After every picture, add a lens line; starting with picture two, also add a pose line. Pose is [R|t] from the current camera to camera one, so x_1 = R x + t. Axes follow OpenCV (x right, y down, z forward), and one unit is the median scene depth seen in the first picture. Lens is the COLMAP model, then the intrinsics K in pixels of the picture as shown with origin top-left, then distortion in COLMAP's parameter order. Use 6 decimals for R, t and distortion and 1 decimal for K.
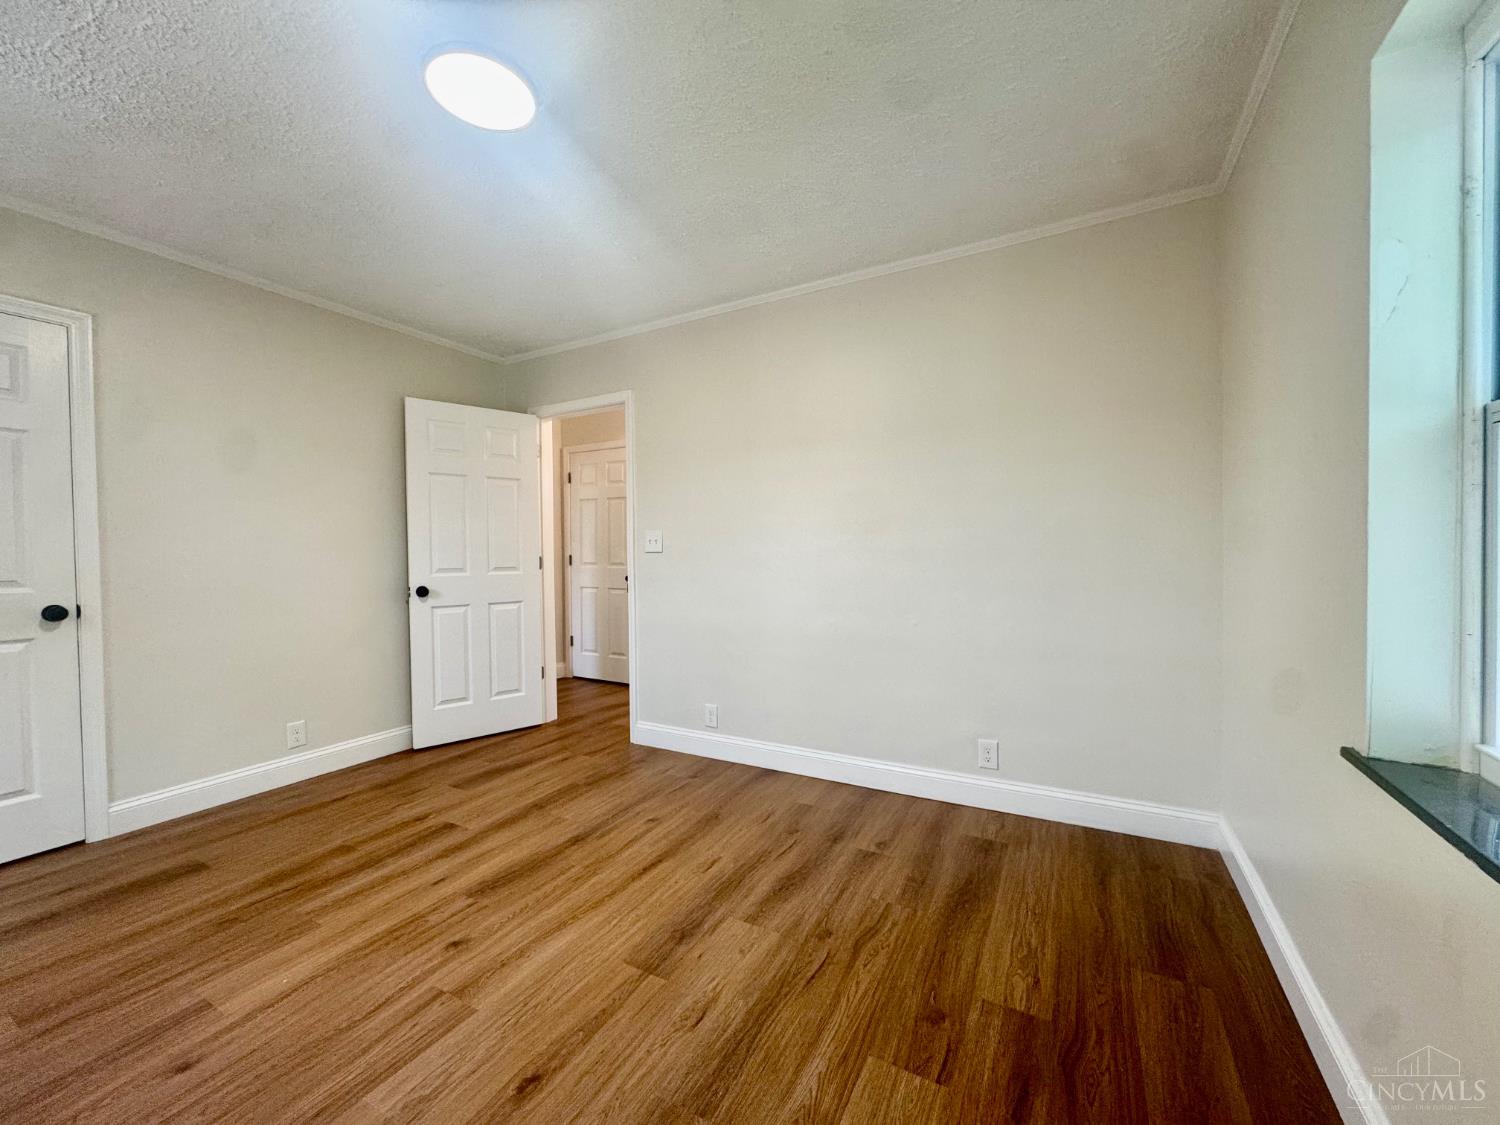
lens RADIAL K [[600.2, 0, 746.7], [0, 600.2, 557.0], [0, 0, 1]] dist [-0.005778, 0.000477]
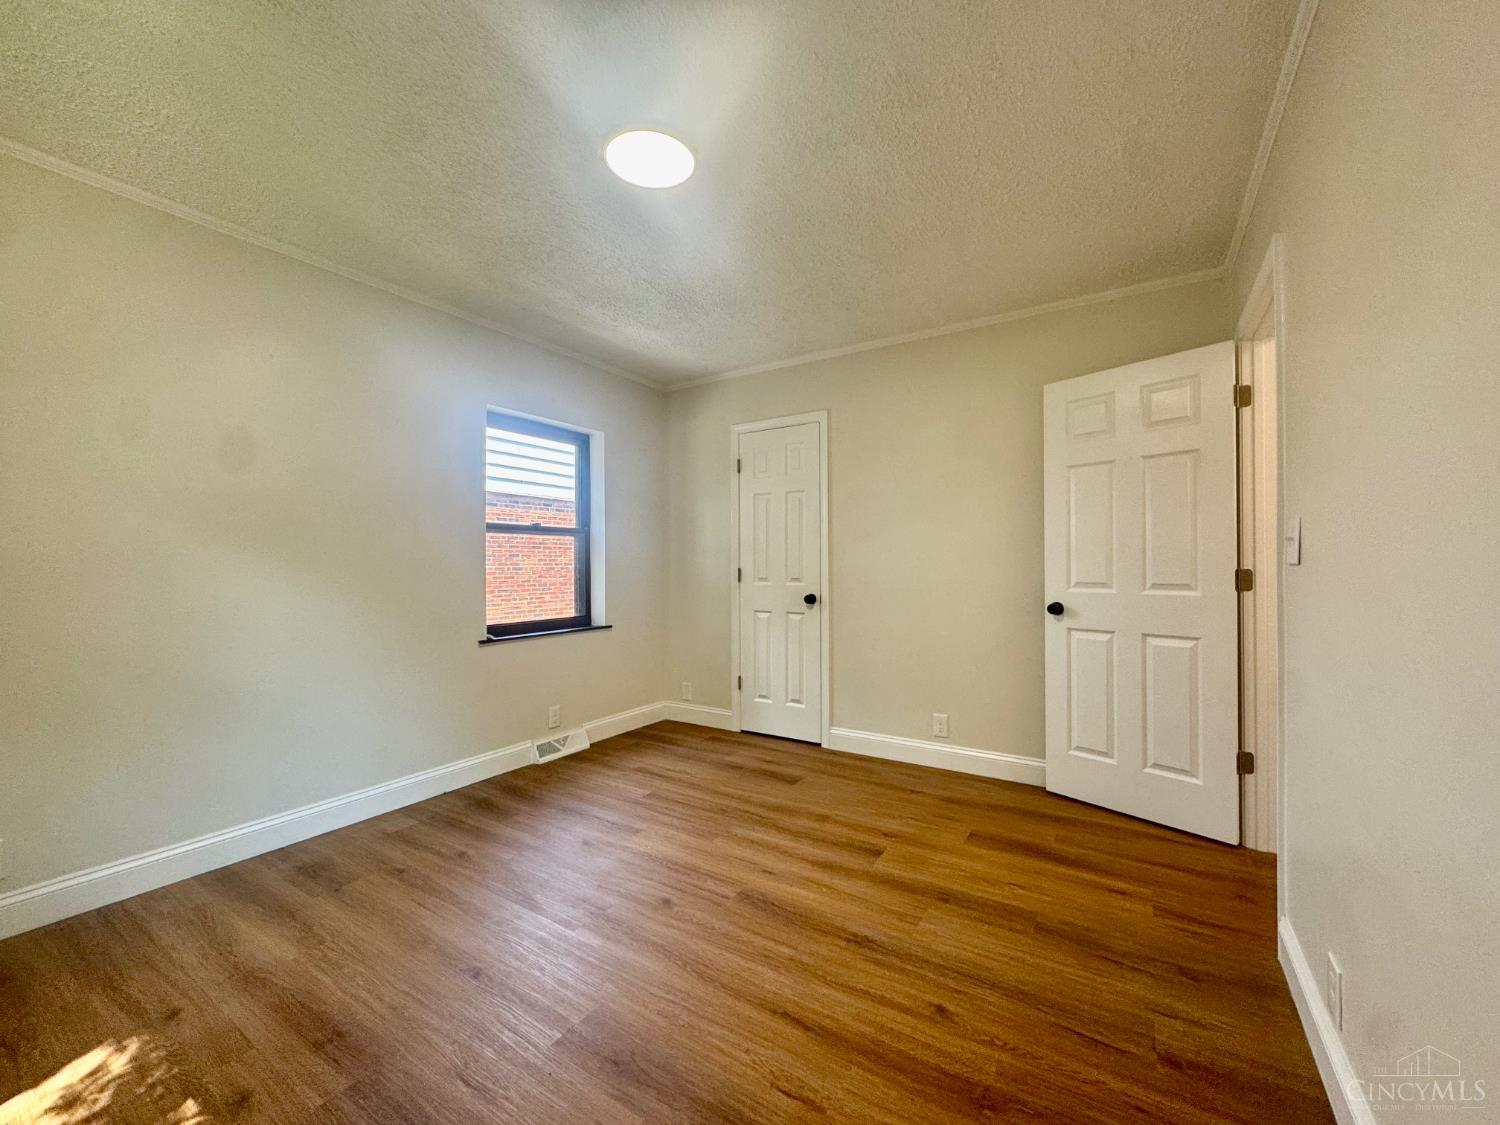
lens RADIAL K [[600.2, 0, 750.3], [0, 600.2, 563.2], [0, 0, 1]] dist [-0.005778, 0.000477]
pose [[-0.065811, 0.005557, -0.997817, 0.491007], [-0.006356, 0.999962, 0.005989, -0.012862], [0.997812, 0.006736, -0.065773, 0.922014]]
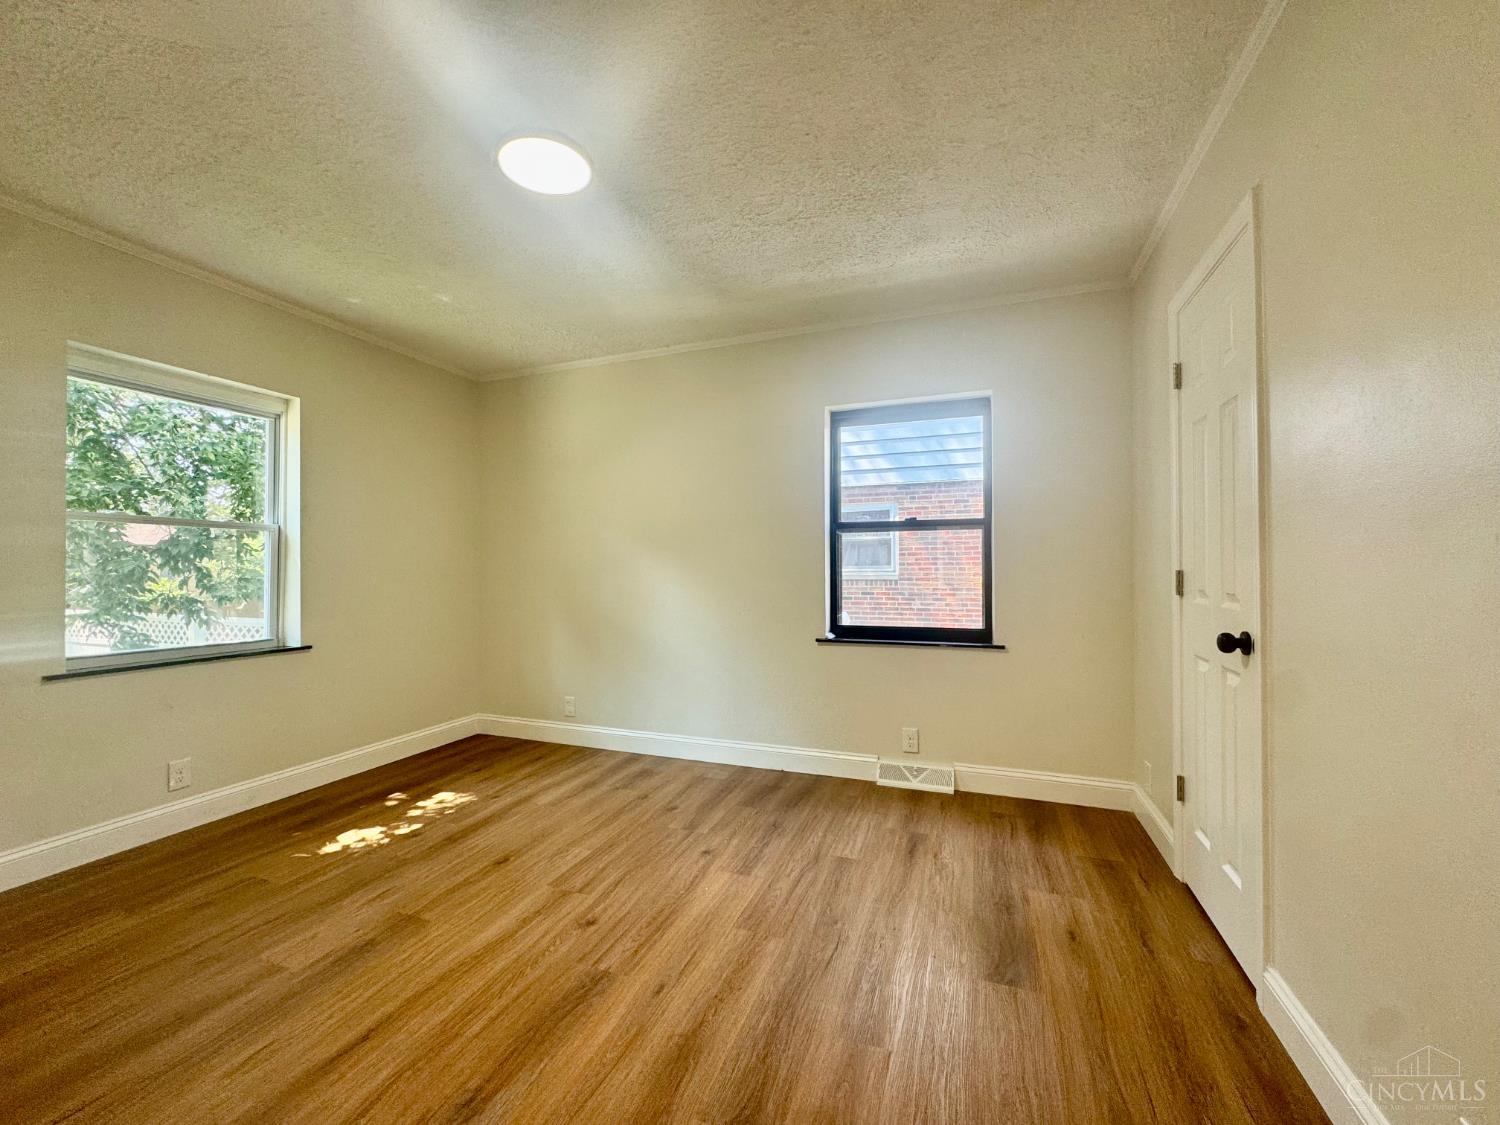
lens RADIAL K [[600.2, 0, 744.5], [0, 600.2, 560.7], [0, 0, 1]] dist [-0.005778, 0.000477]
pose [[-0.989922, 0.011653, -0.141136, -0.463613], [0.011332, 0.999931, 0.003077, -0.012237], [0.141162, 0.001447, -0.989985, 1.586952]]
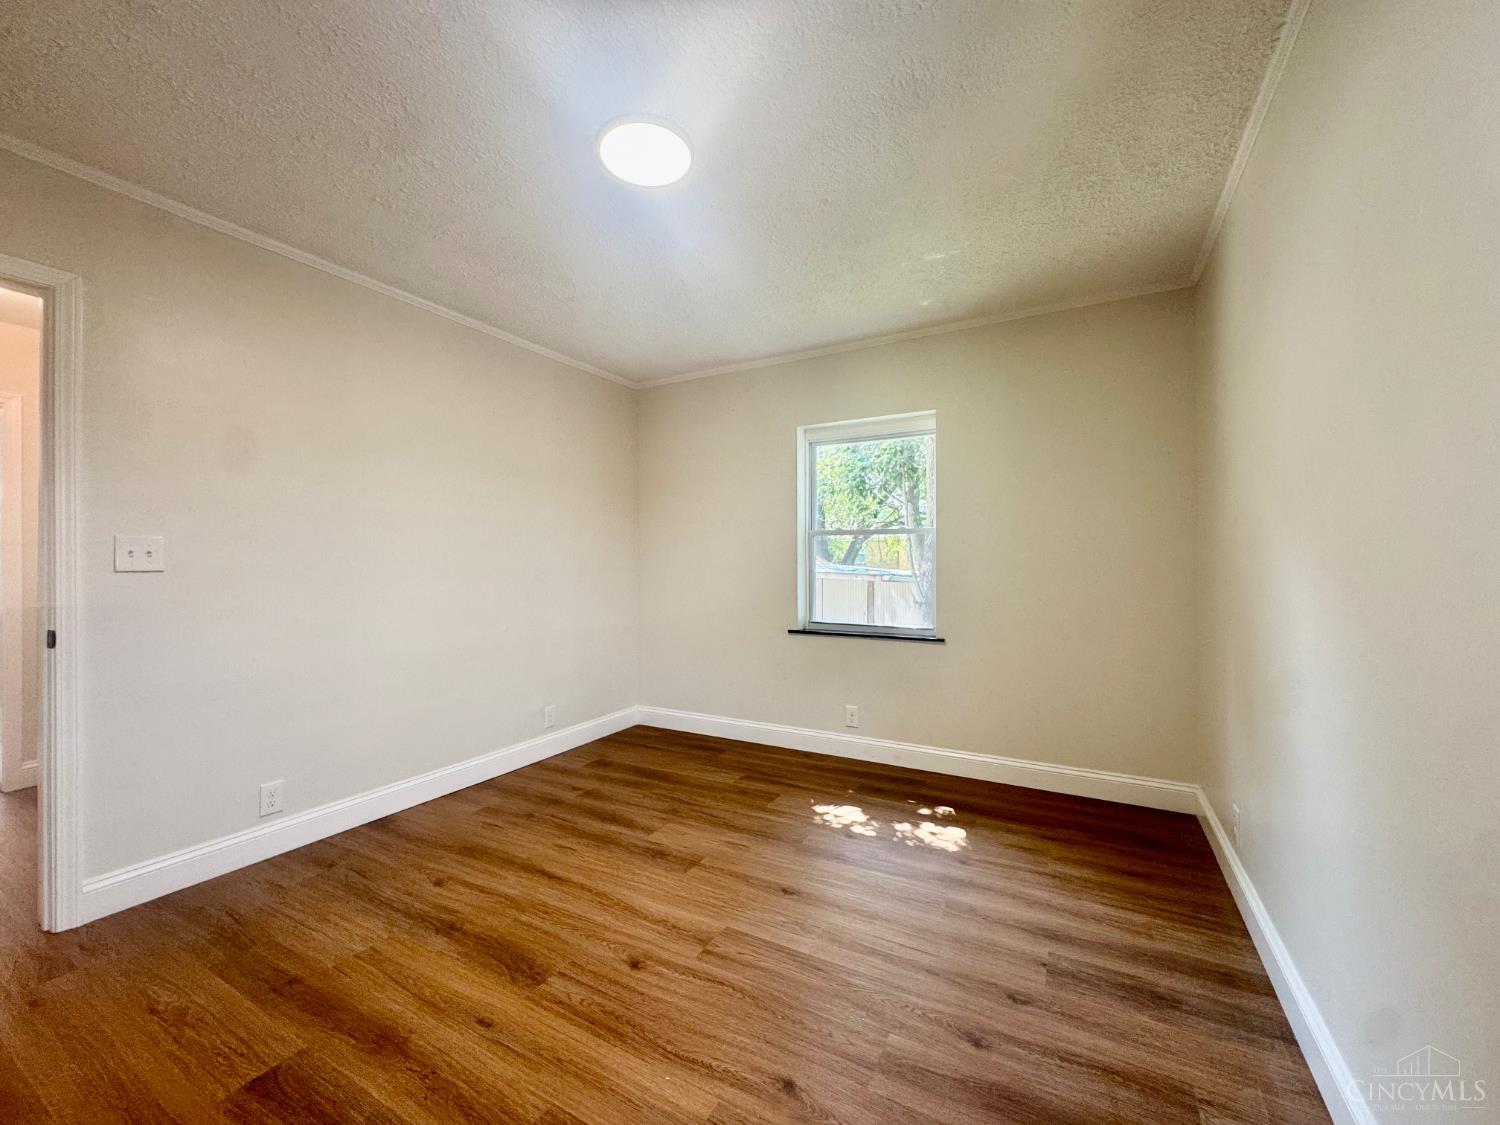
lens RADIAL K [[600.2, 0, 756.8], [0, 600.2, 564.4], [0, 0, 1]] dist [-0.005778, 0.000477]
pose [[-0.003909, 0.009207, 0.999950, -1.108718], [0.013071, 0.999873, -0.009156, -0.001903], [-0.999907, 0.013034, -0.004029, 0.593351]]
